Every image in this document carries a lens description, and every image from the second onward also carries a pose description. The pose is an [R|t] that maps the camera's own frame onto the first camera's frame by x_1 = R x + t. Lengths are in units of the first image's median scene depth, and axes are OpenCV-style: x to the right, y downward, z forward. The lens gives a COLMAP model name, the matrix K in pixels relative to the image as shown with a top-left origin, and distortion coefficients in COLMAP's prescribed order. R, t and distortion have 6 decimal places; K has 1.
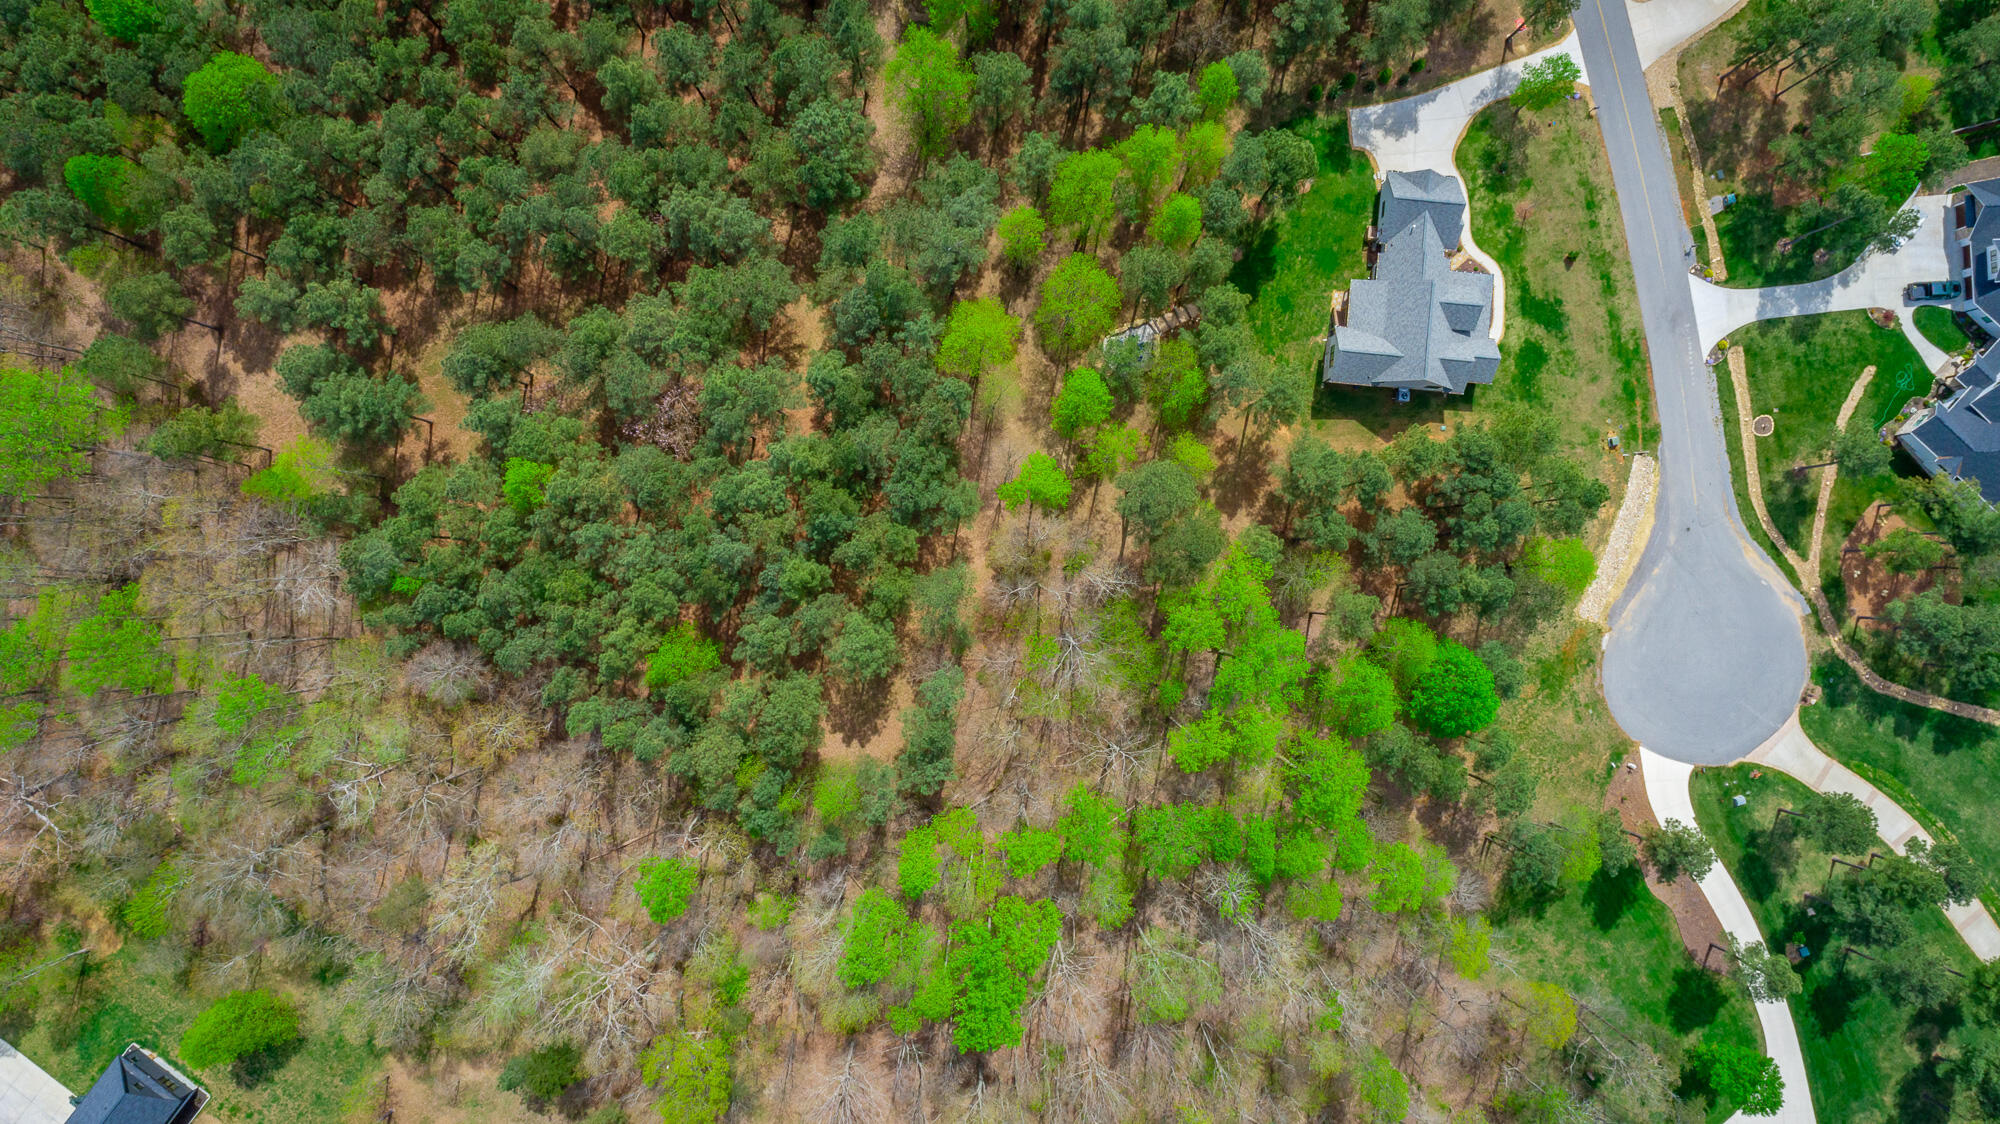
lens RADIAL K [[1372.4, 0, 1000.0], [0, 1372.4, 562.0], [0, 0, 1]] dist [-0.006339, 0.008143]
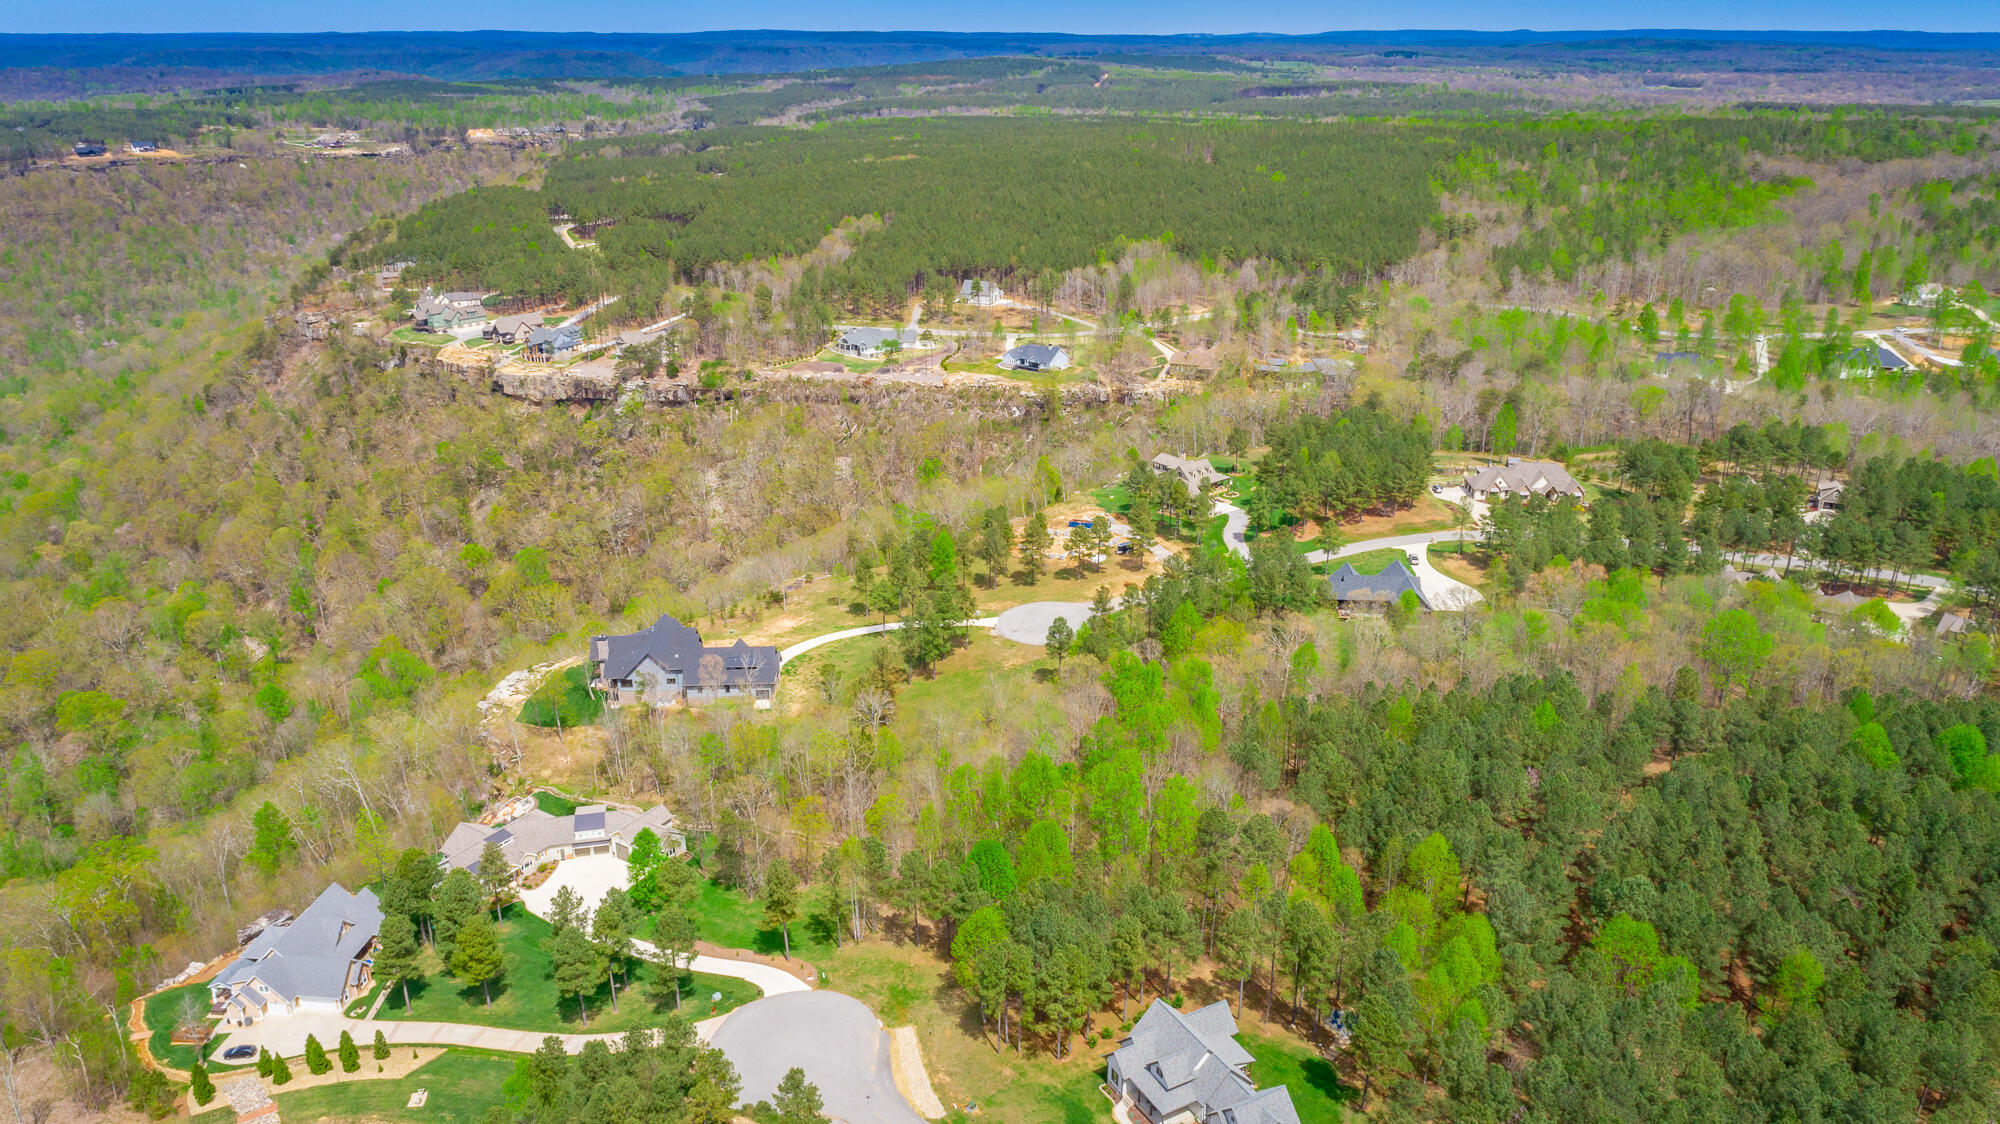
lens RADIAL K [[1401.2, 0, 1000.0], [0, 1401.2, 562.0], [0, 0, 1]] dist [-0.008967, 0.011907]
pose [[-0.829003, 0.196538, -0.523571, 0.922169], [-0.559241, -0.294395, 0.774972, -0.830466], [-0.001825, 0.935256, 0.353966, 0.201766]]
